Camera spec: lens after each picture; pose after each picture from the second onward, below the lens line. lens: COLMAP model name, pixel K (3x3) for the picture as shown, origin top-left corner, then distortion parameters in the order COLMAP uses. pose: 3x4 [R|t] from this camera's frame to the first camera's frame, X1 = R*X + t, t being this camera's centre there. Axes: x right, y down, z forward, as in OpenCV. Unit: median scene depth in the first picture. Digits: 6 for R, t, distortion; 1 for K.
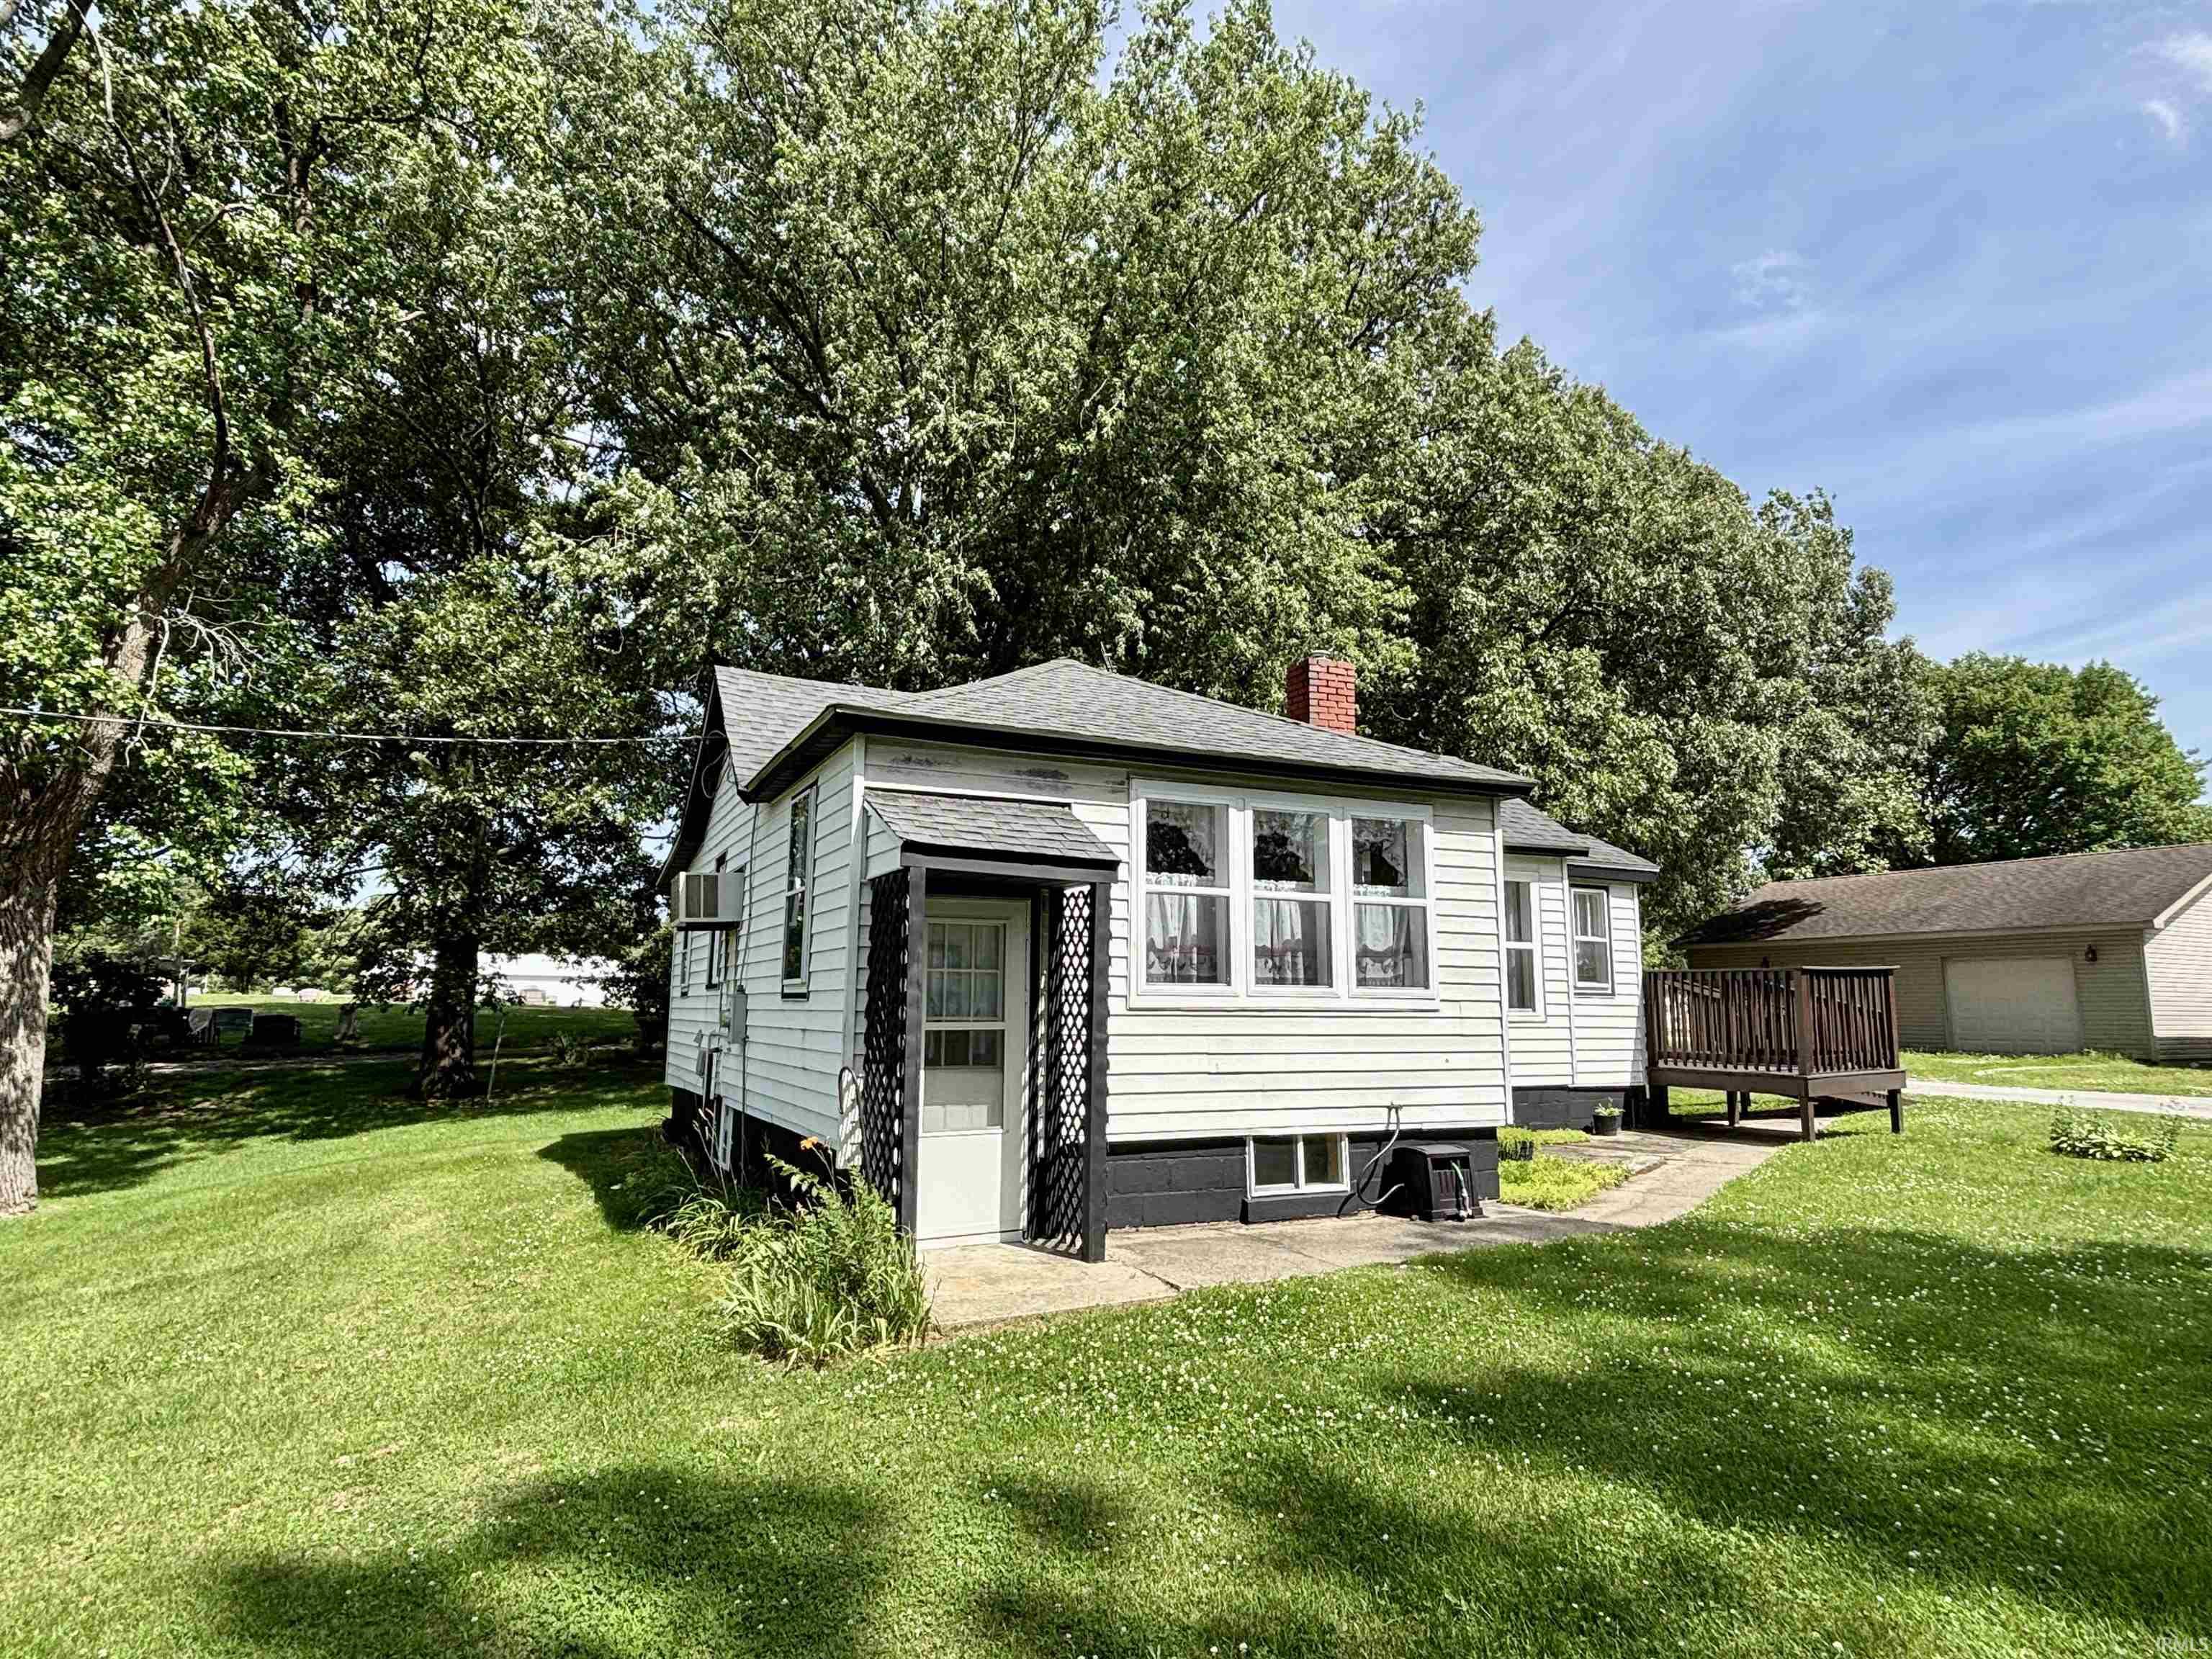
lens RADIAL K [[1210.7, 0, 1095.6], [0, 1210.7, 828.4], [0, 0, 1]] dist [0.004403, -0.016456]
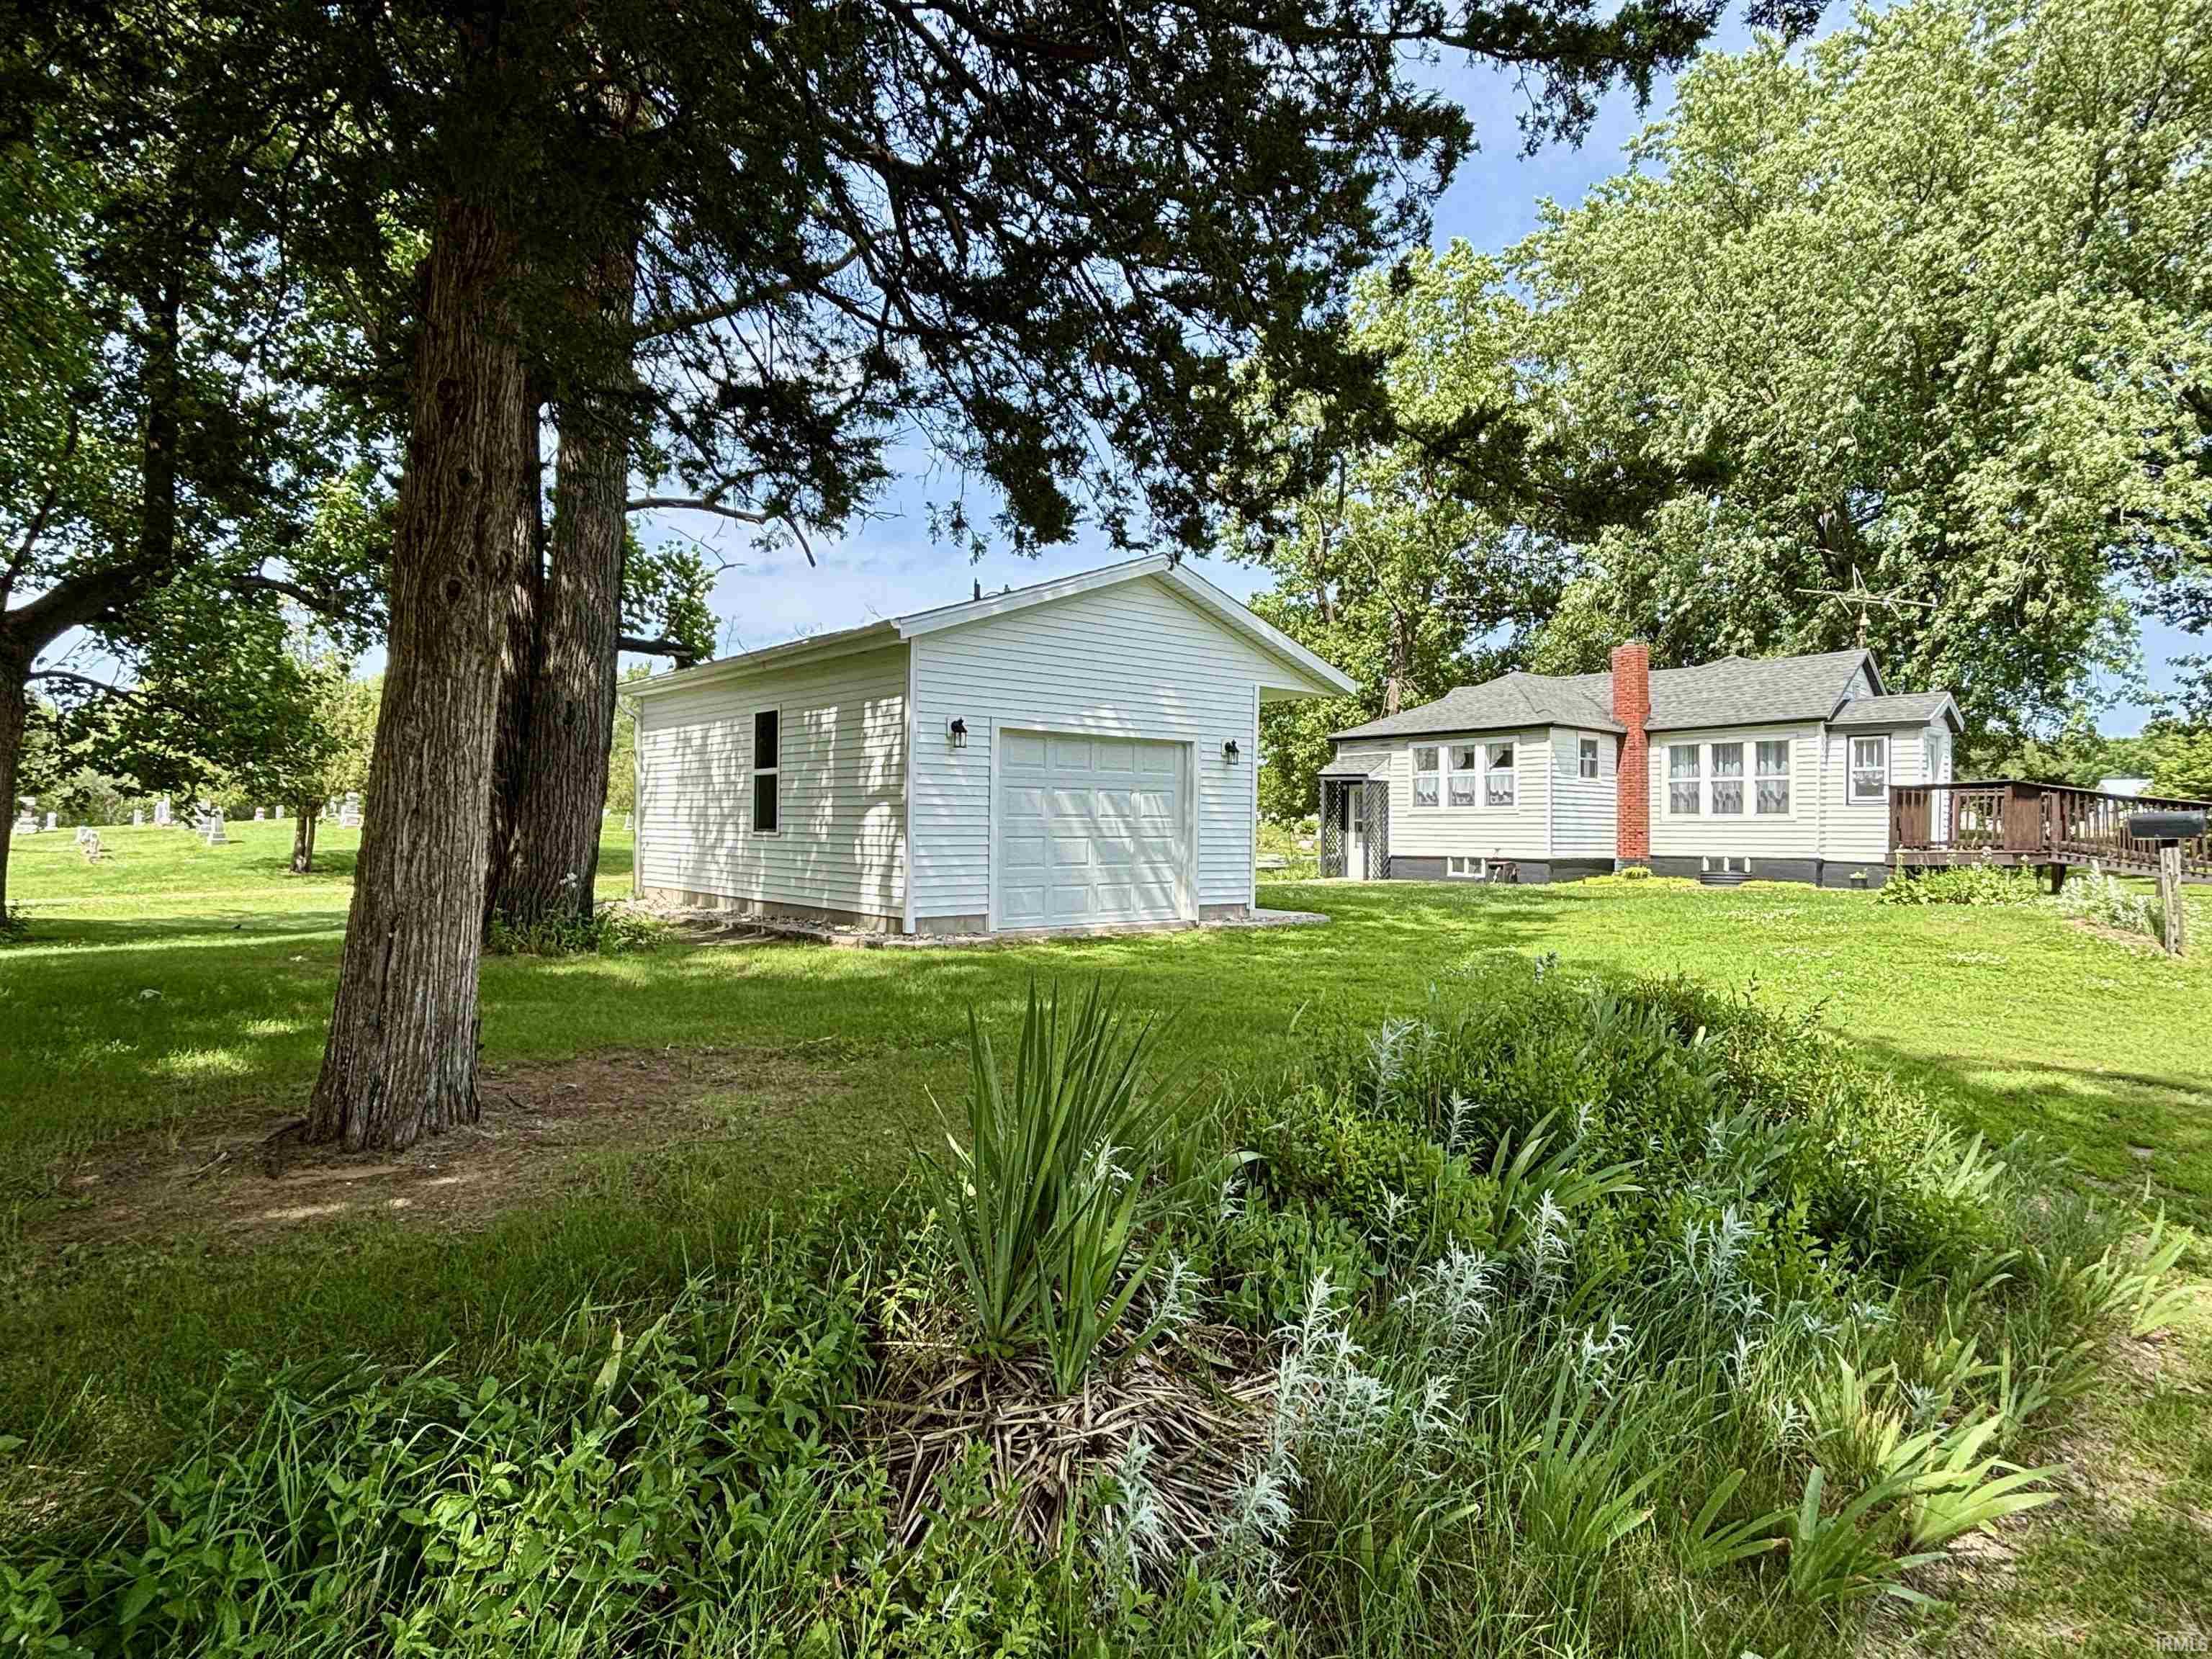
lens RADIAL K [[1210.7, 0, 1095.6], [0, 1210.7, 828.4], [0, 0, 1]] dist [0.004403, -0.016456]
pose [[0.244259, -0.004296, -0.969701, 2.764208], [0.139045, 0.989812, 0.030639, -0.032119], [0.959689, -0.142316, 0.242368, -0.566814]]
